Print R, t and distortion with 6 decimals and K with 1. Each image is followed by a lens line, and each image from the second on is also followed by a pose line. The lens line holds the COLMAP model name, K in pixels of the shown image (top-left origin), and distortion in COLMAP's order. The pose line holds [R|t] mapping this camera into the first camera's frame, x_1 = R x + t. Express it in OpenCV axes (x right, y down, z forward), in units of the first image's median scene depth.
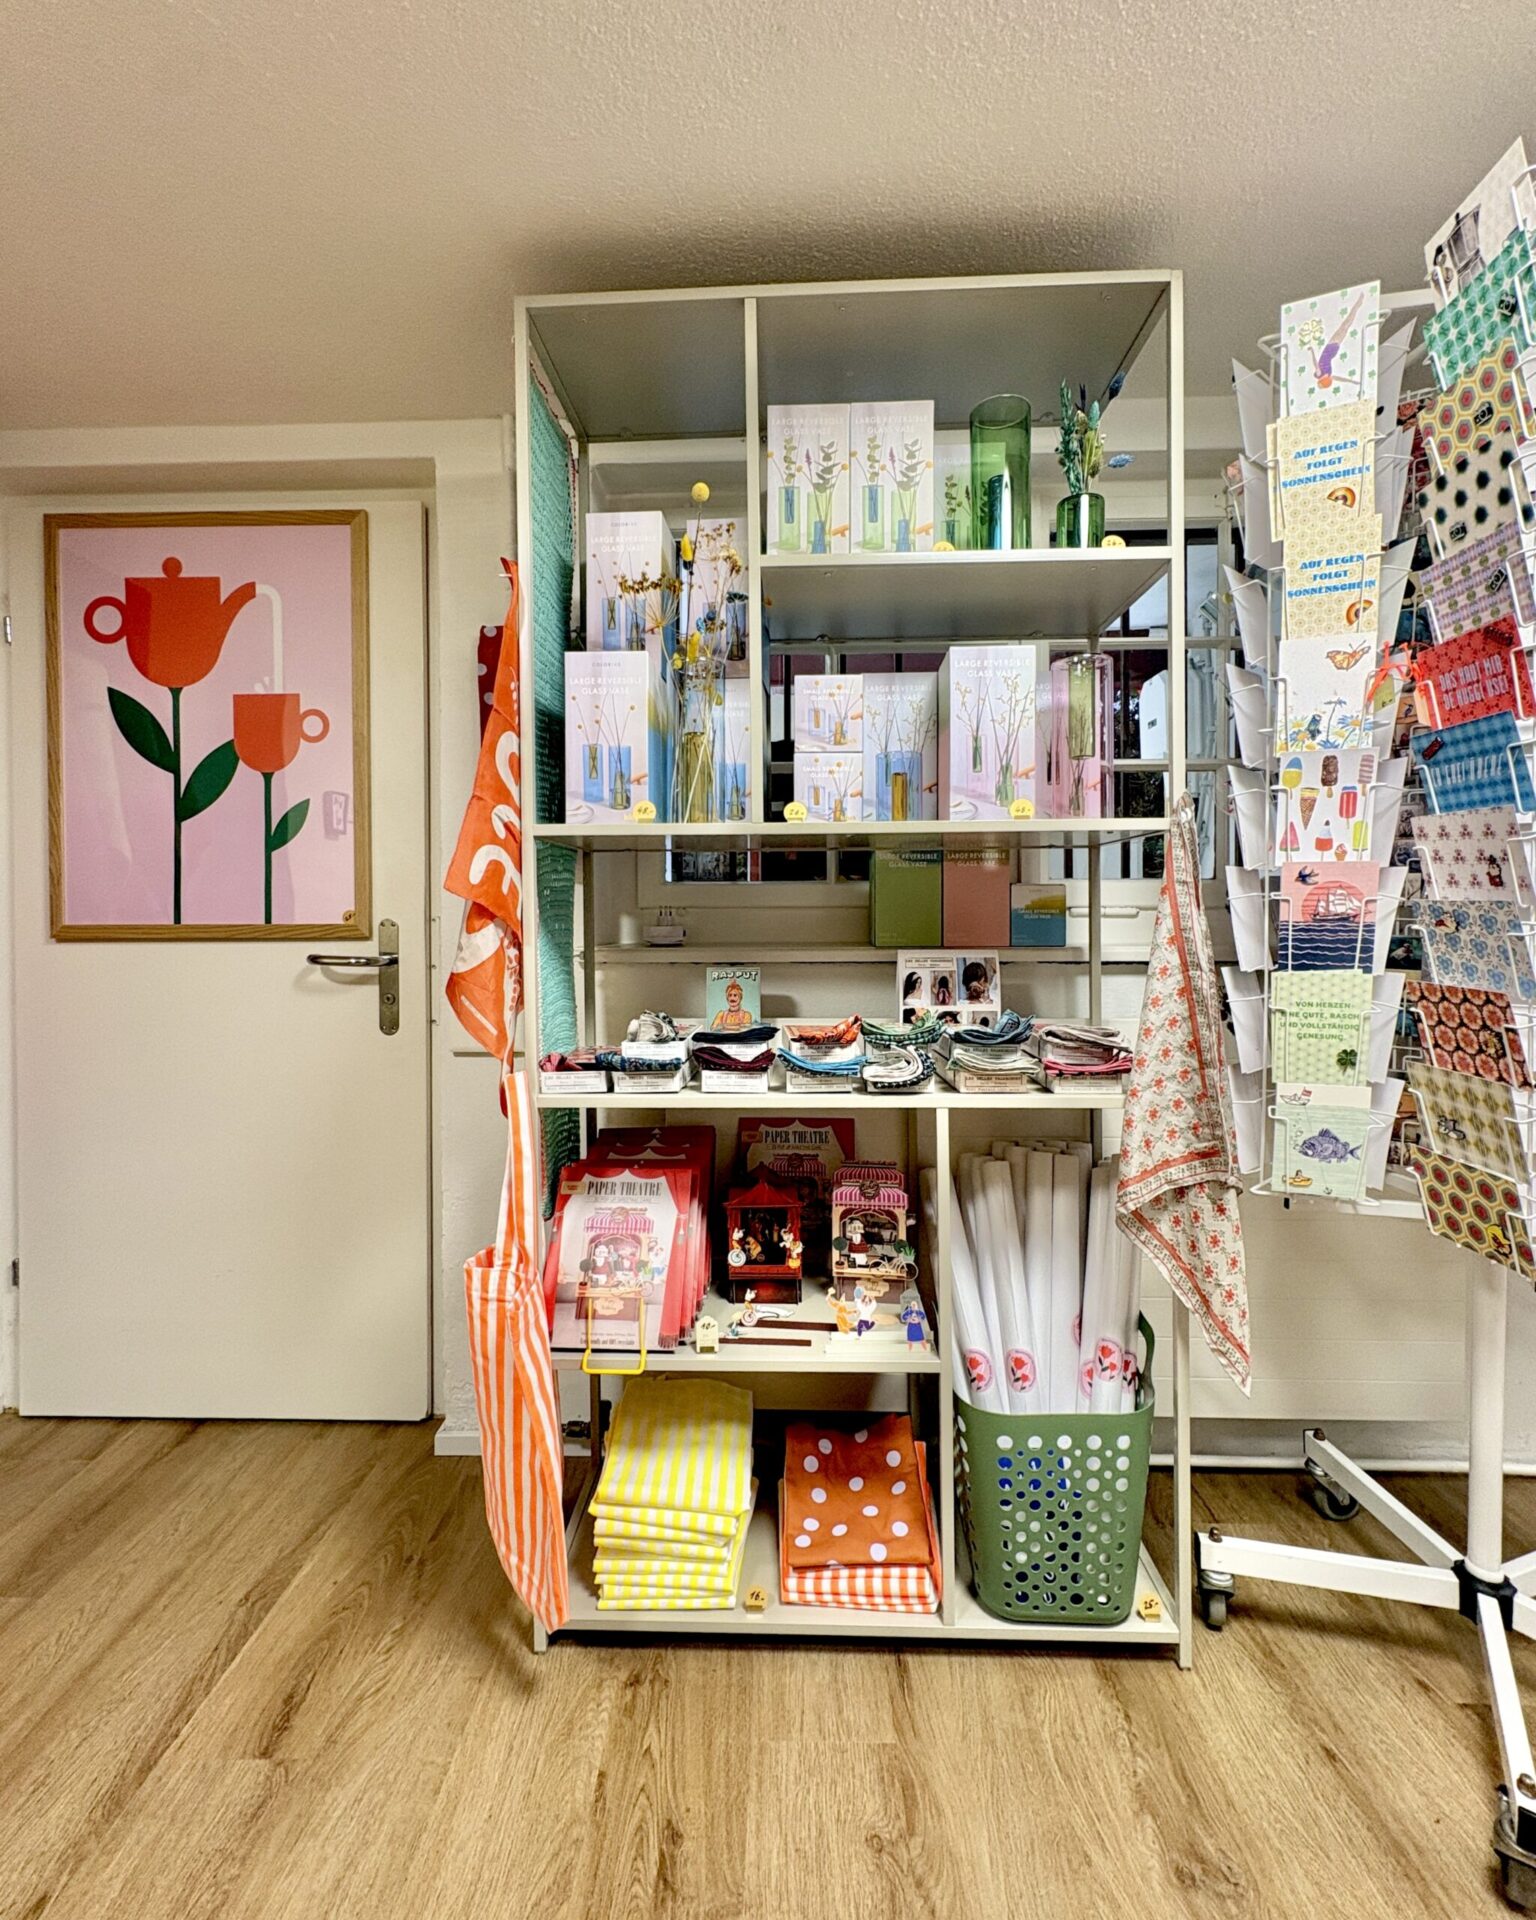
lens RADIAL K [[877.1, 0, 772.3], [0, 877.1, 919.5], [0, 0, 1]] dist [-0.000832, -0.000356]
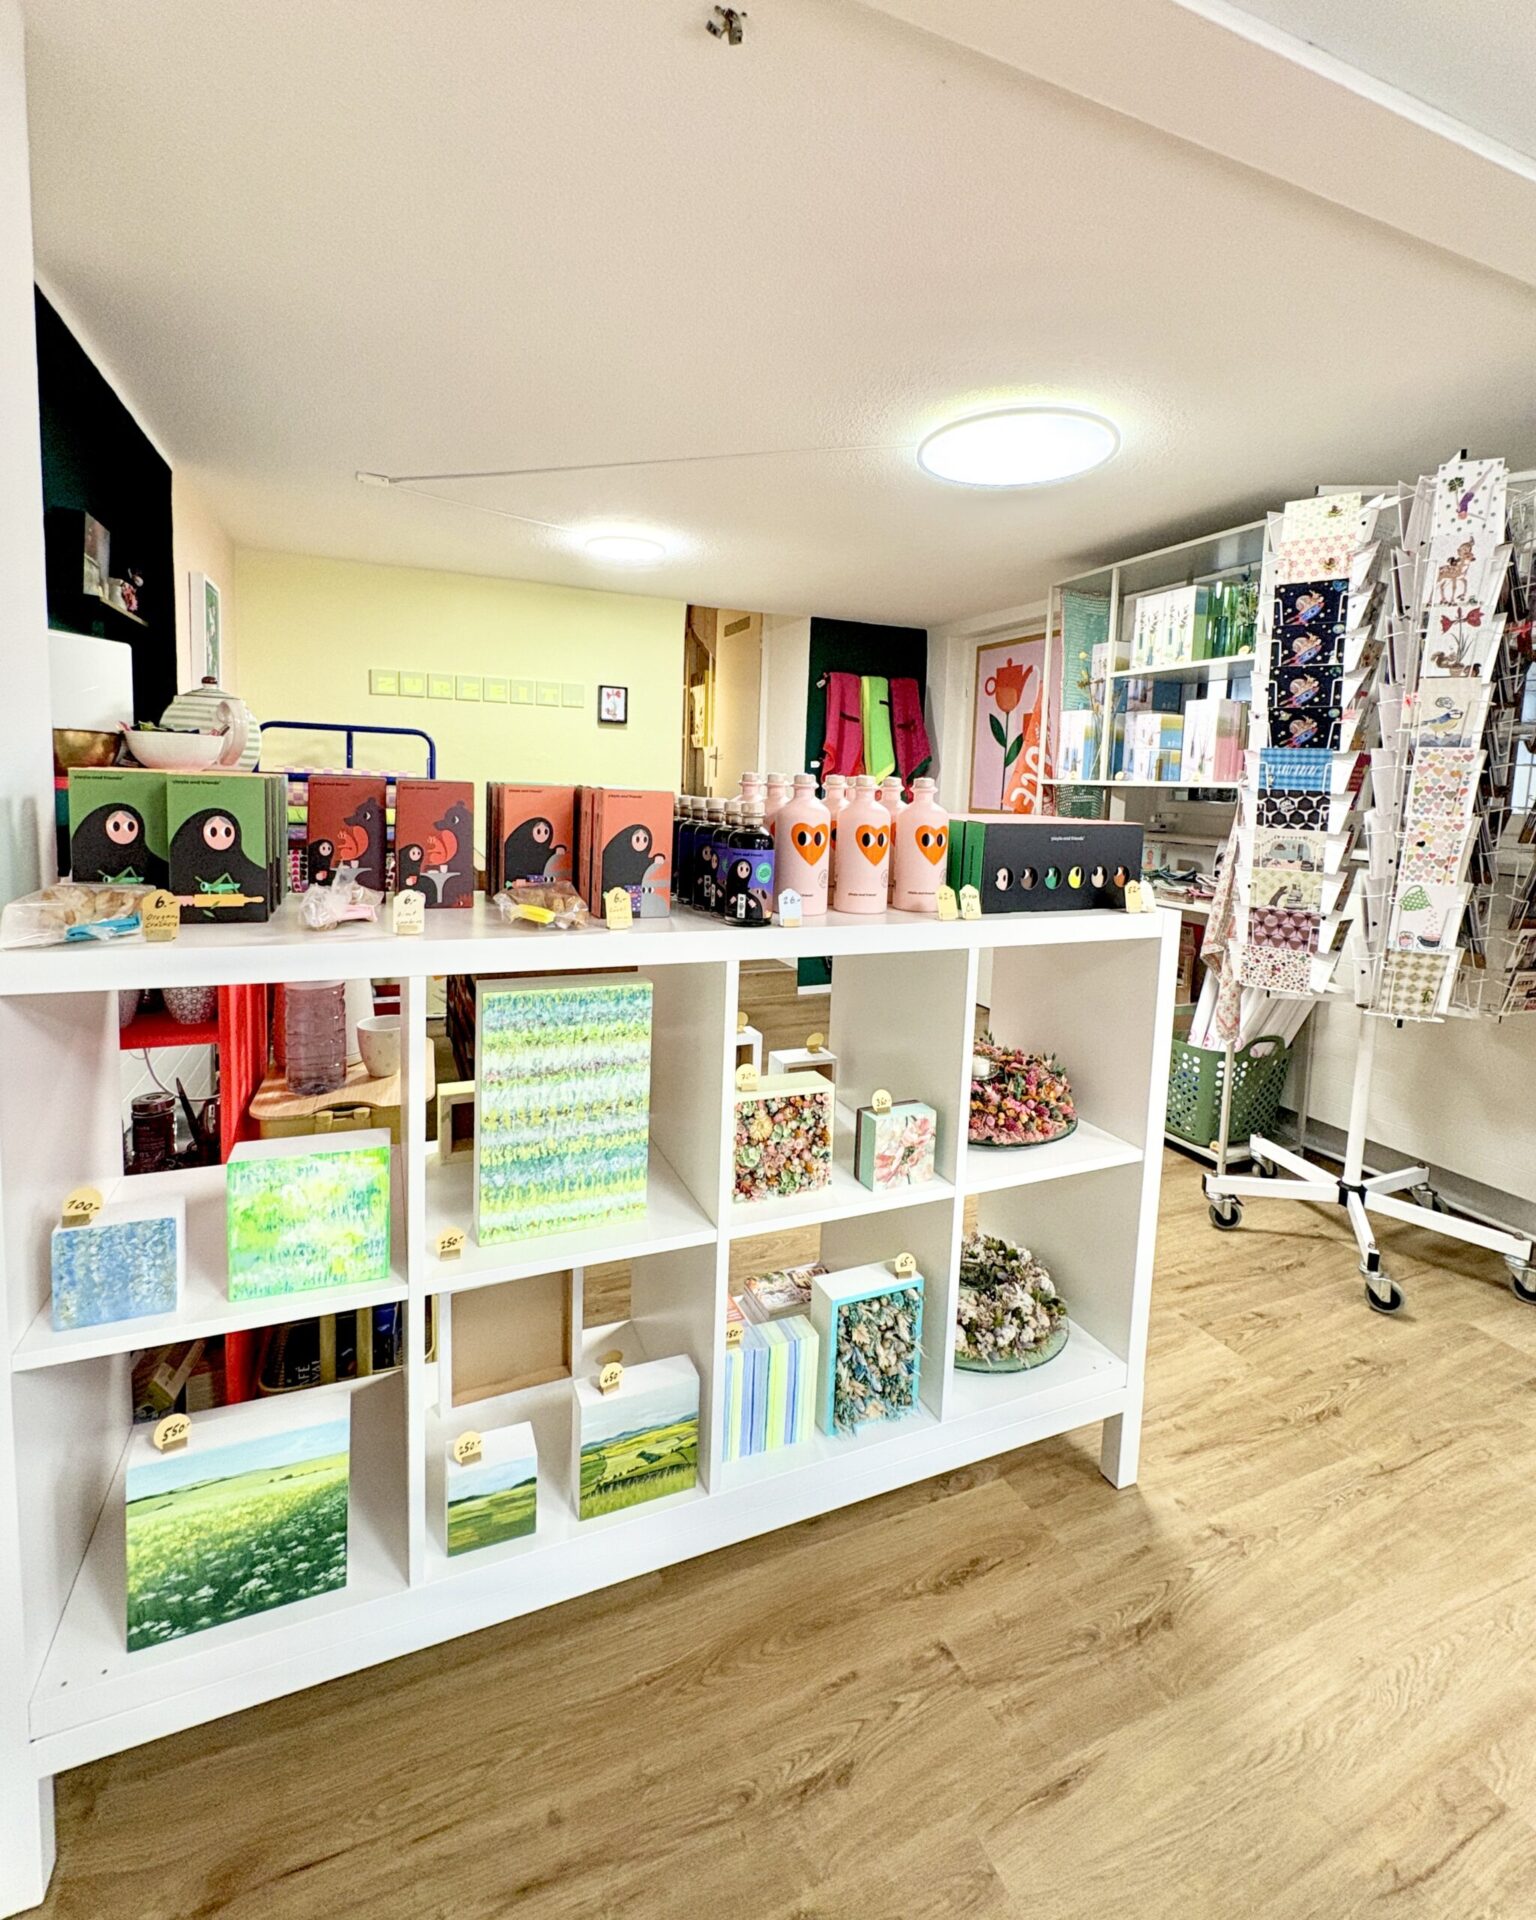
lens RADIAL K [[877.1, 0, 772.3], [0, 877.1, 919.5], [0, 0, 1]] dist [-0.000832, -0.000356]
pose [[0.431523, 0.158908, -0.887996, 1.943661], [-0.044557, 0.986916, 0.154957, -0.066533], [0.901001, -0.027301, 0.432957, -0.991784]]
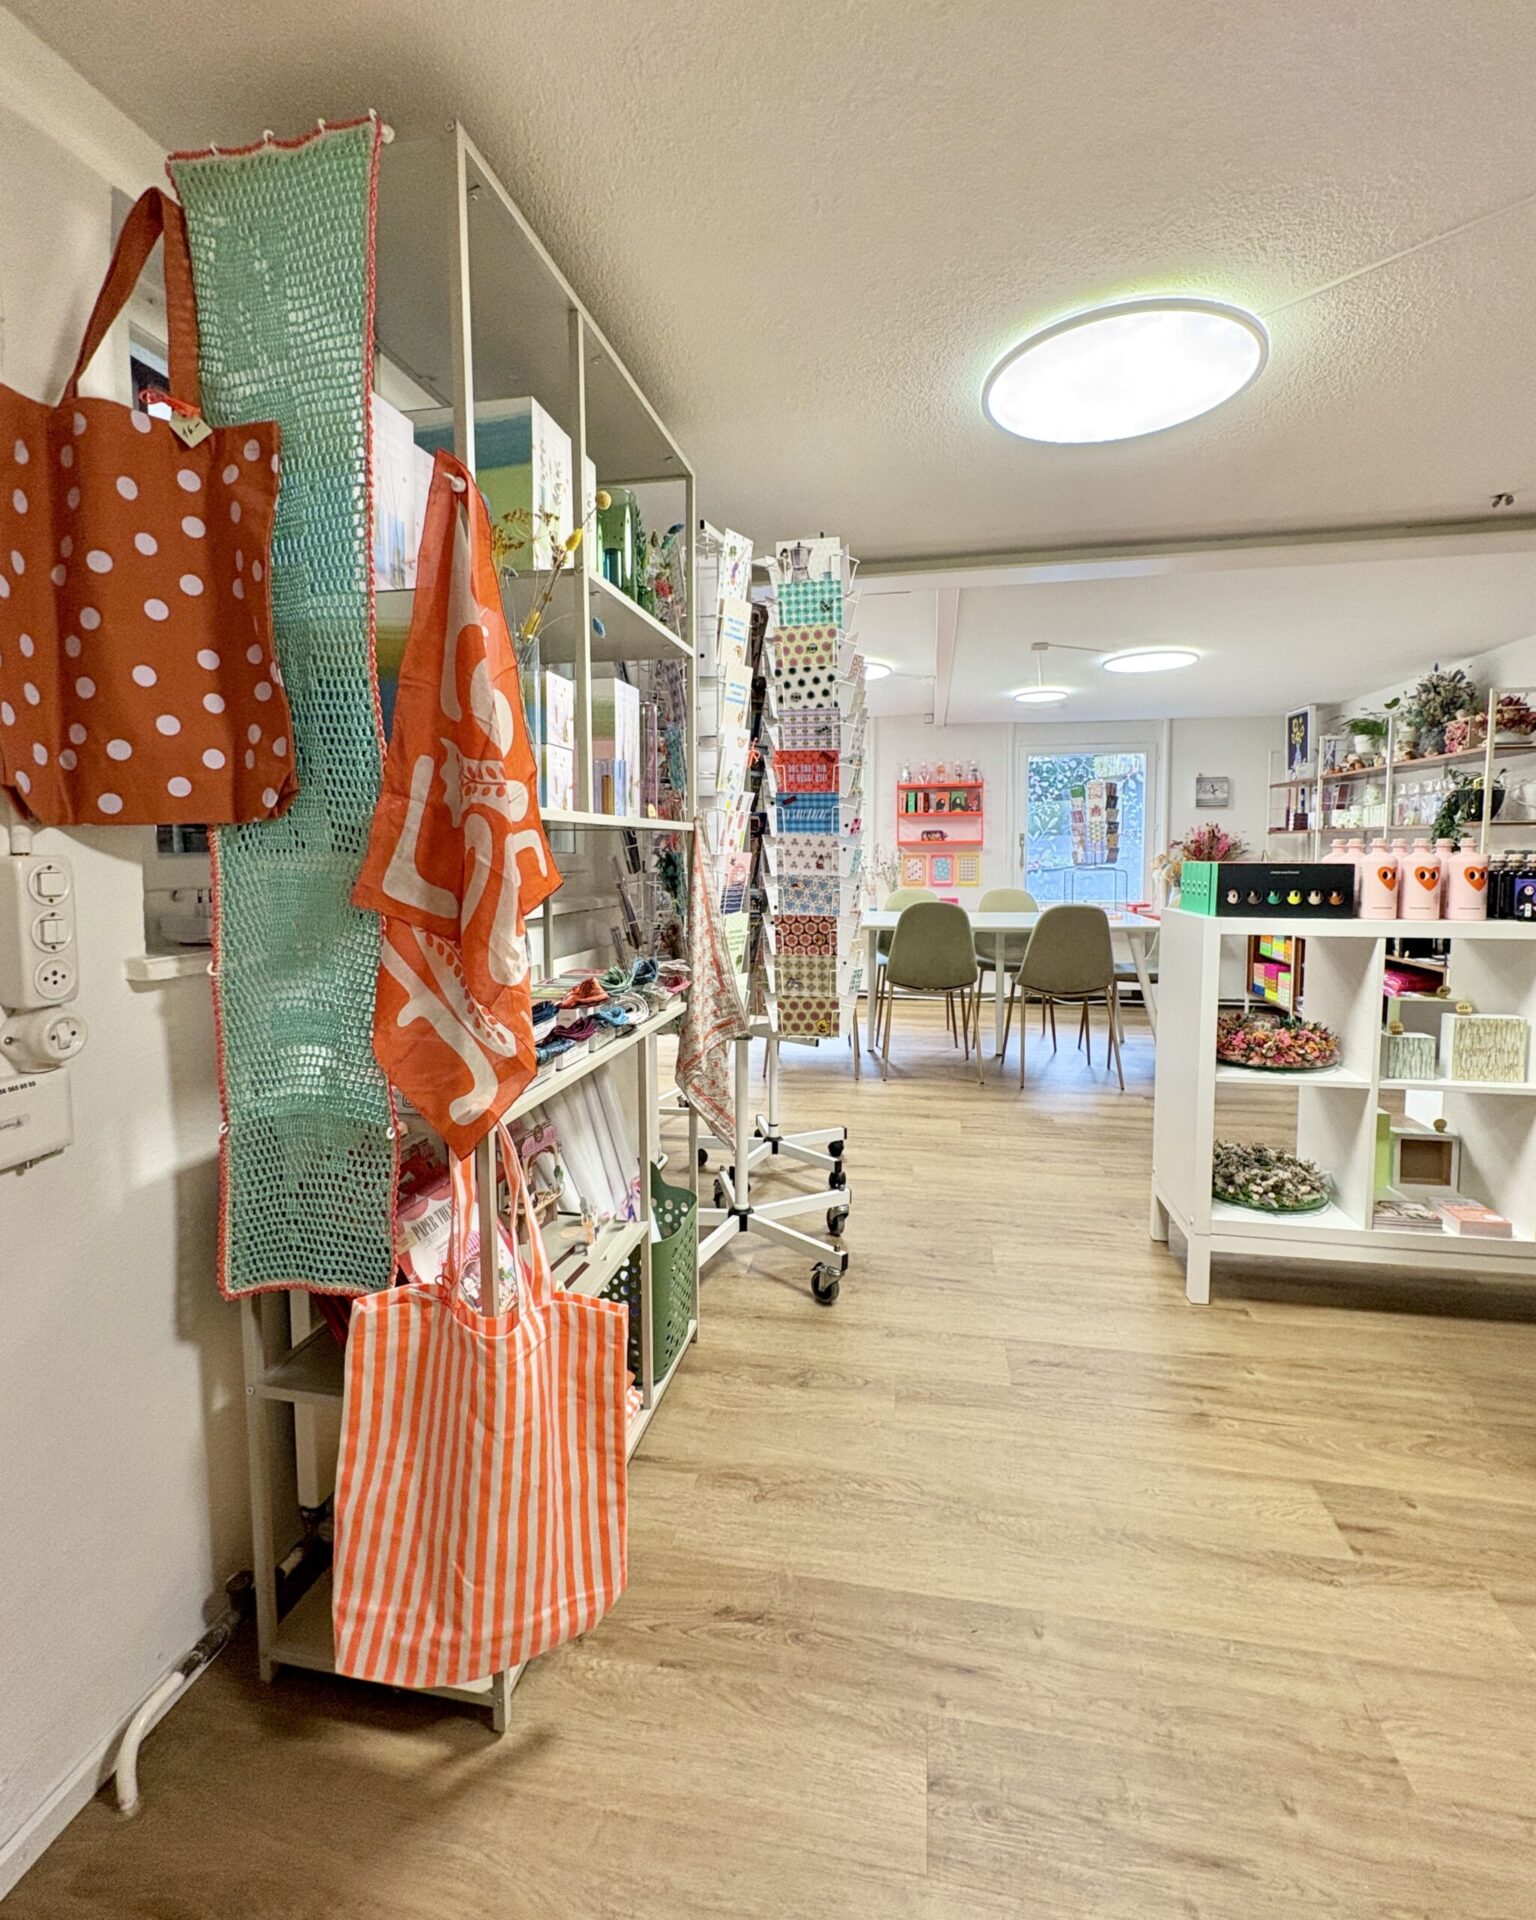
lens RADIAL K [[877.1, 0, 772.3], [0, 877.1, 919.5], [0, 0, 1]] dist [-0.000832, -0.000356]
pose [[0.147453, -0.069992, 0.986589, -1.101175], [0.010444, 0.997548, 0.069209, -0.050733], [-0.989014, 0.000098, 0.147822, 0.625391]]
